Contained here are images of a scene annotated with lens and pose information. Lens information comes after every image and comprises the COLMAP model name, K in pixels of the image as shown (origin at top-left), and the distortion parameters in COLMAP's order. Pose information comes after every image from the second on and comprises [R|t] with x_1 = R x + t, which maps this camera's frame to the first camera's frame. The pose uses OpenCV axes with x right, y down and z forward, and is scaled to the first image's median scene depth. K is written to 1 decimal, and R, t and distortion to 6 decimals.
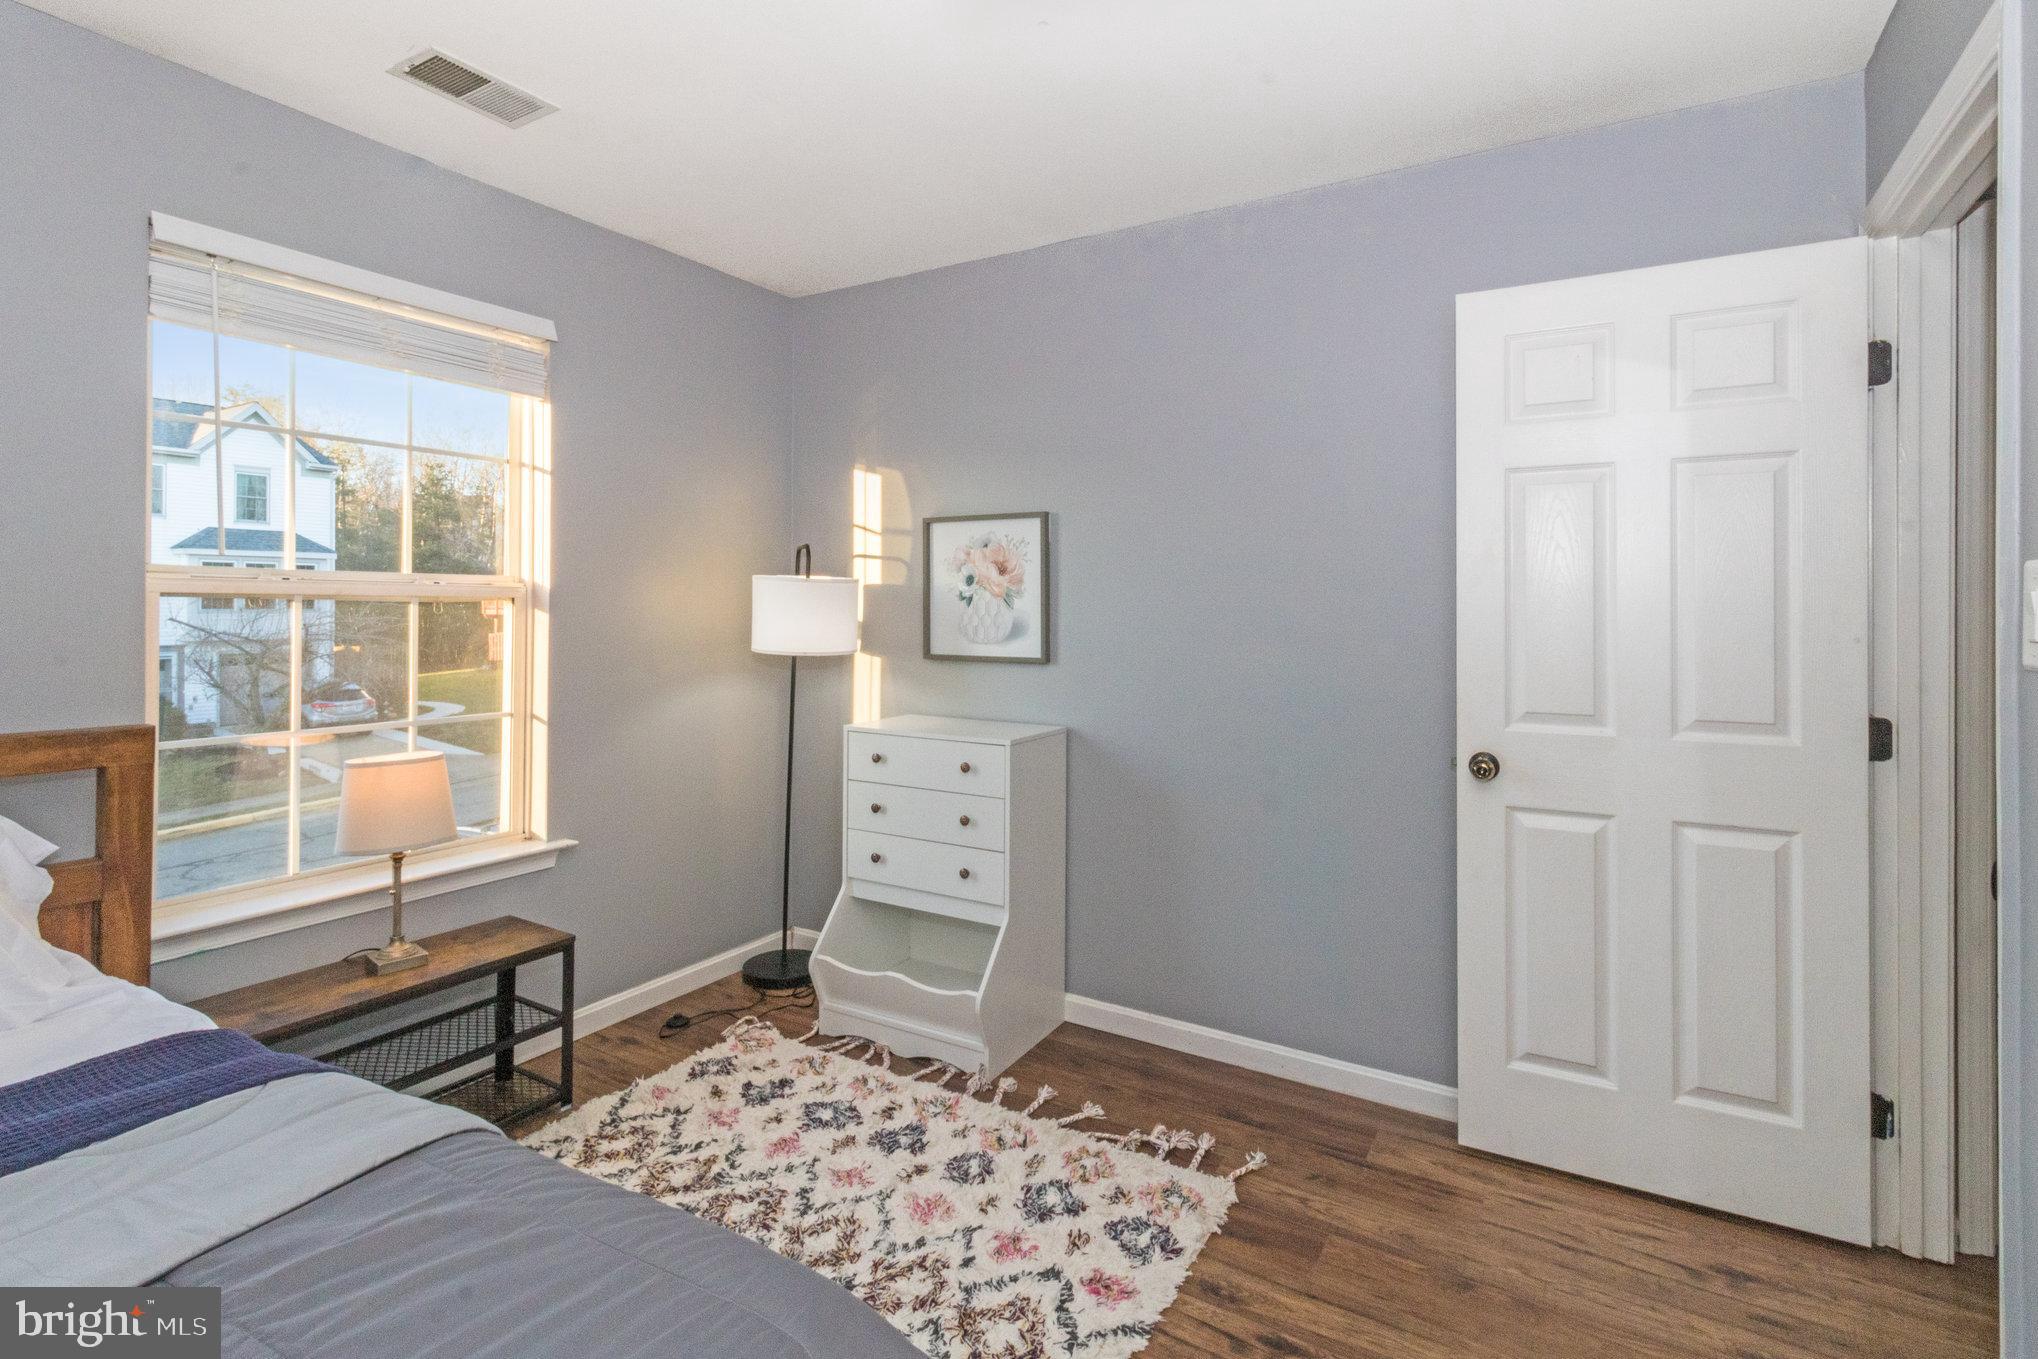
lens RADIAL K [[967.9, 0, 1048.6], [0, 967.9, 635.1], [0, 0, 1]] dist [0.000492, -0.000136]
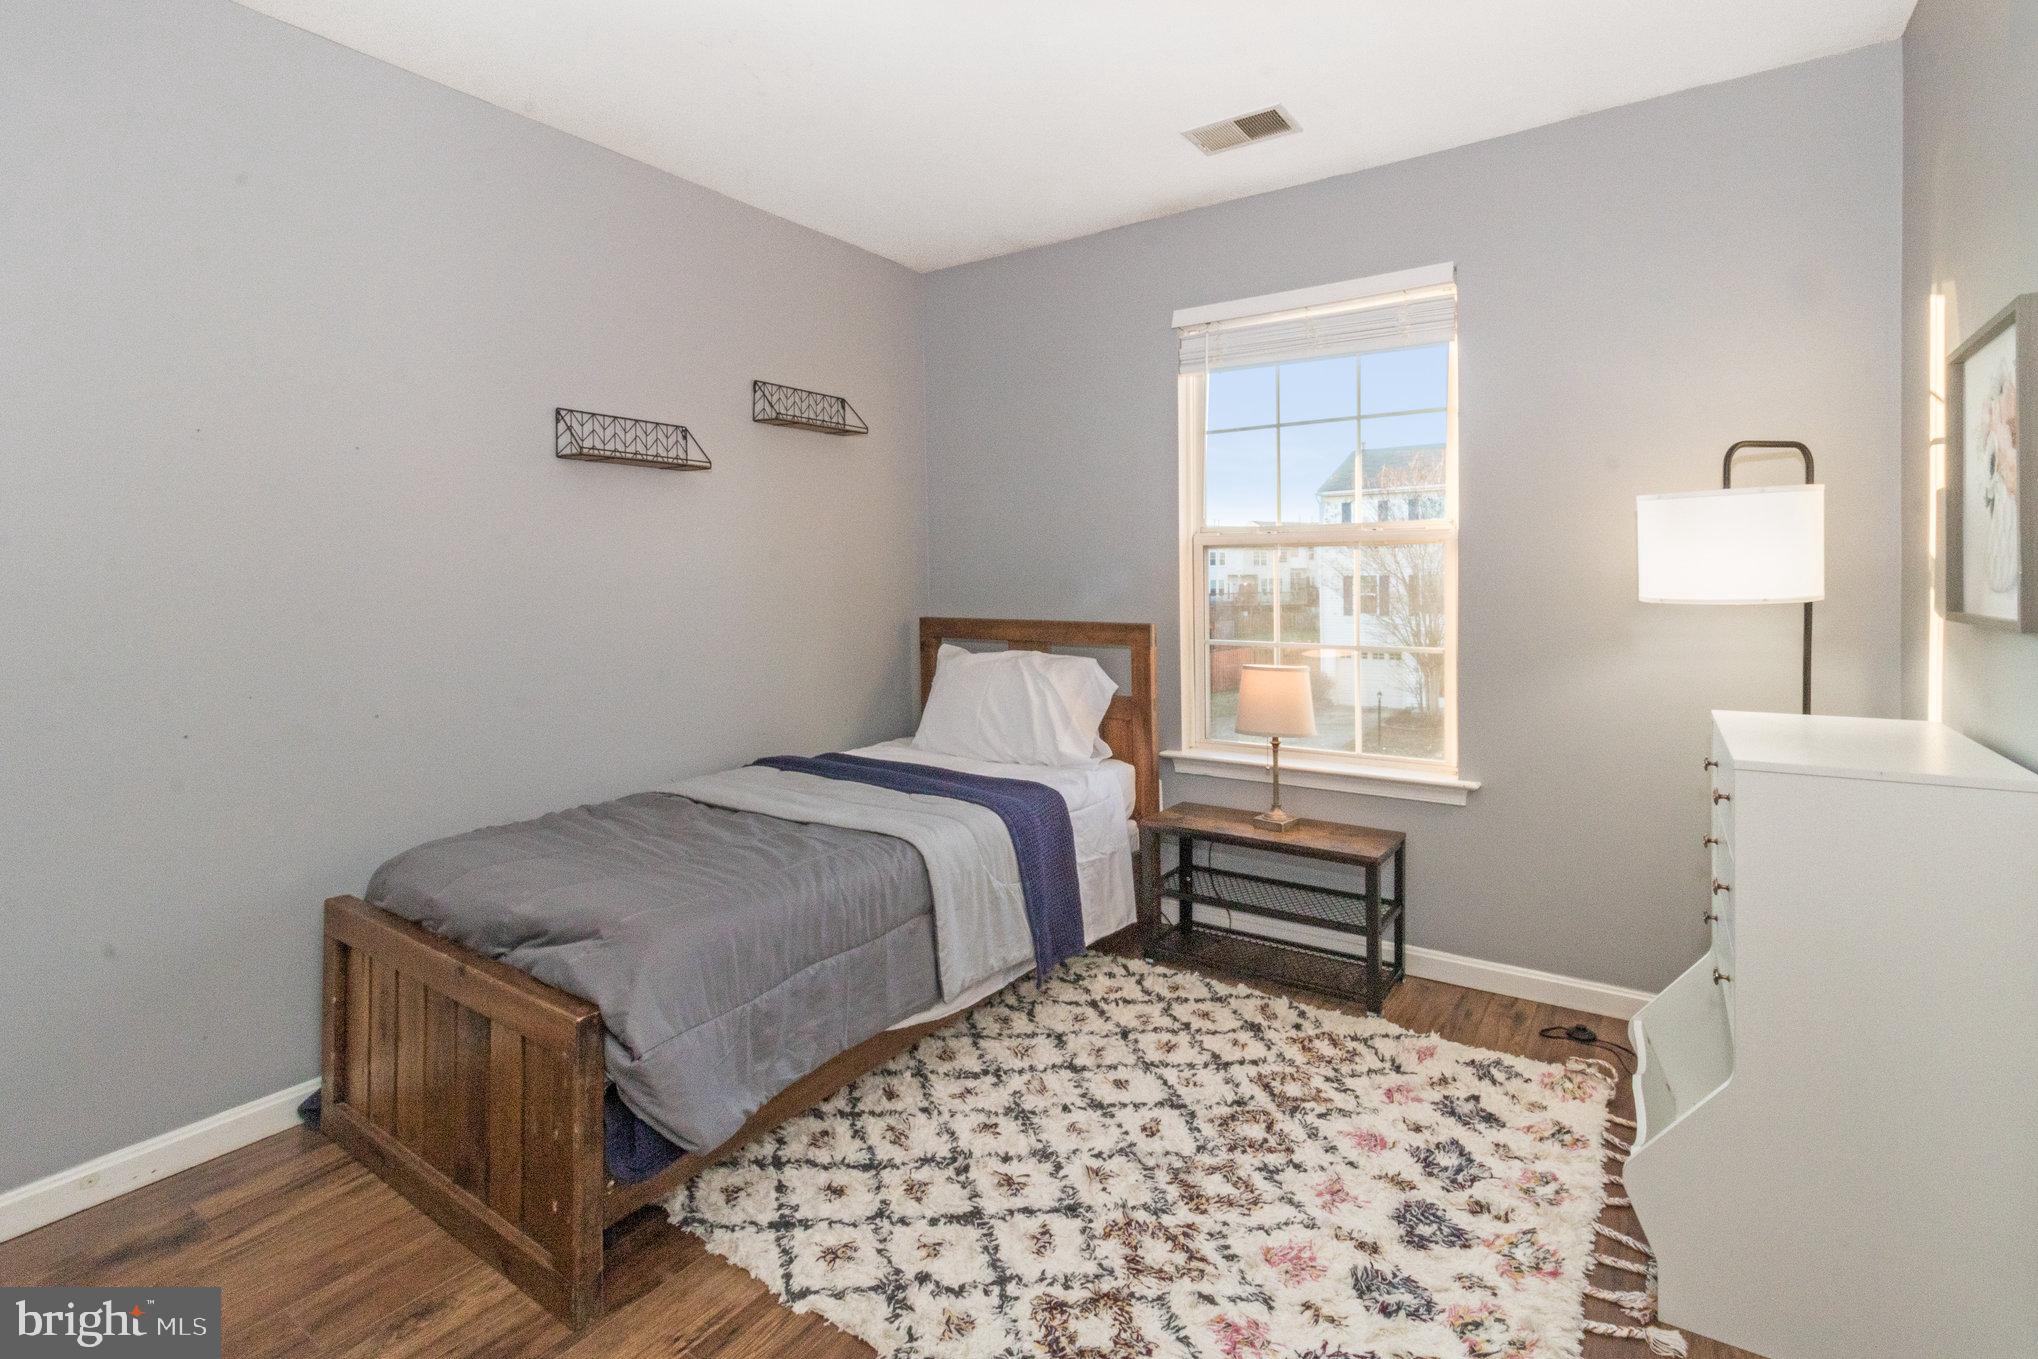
lens RADIAL K [[969.4, 0, 1019.3], [0, 969.4, 610.8], [0, 0, 1]] dist [0.000634, 0.000092]
pose [[-0.083497, 0.028612, -0.996097, 0.628934], [-0.018069, 0.999380, 0.030221, 0.018934], [0.996344, 0.020521, -0.082928, 0.741264]]
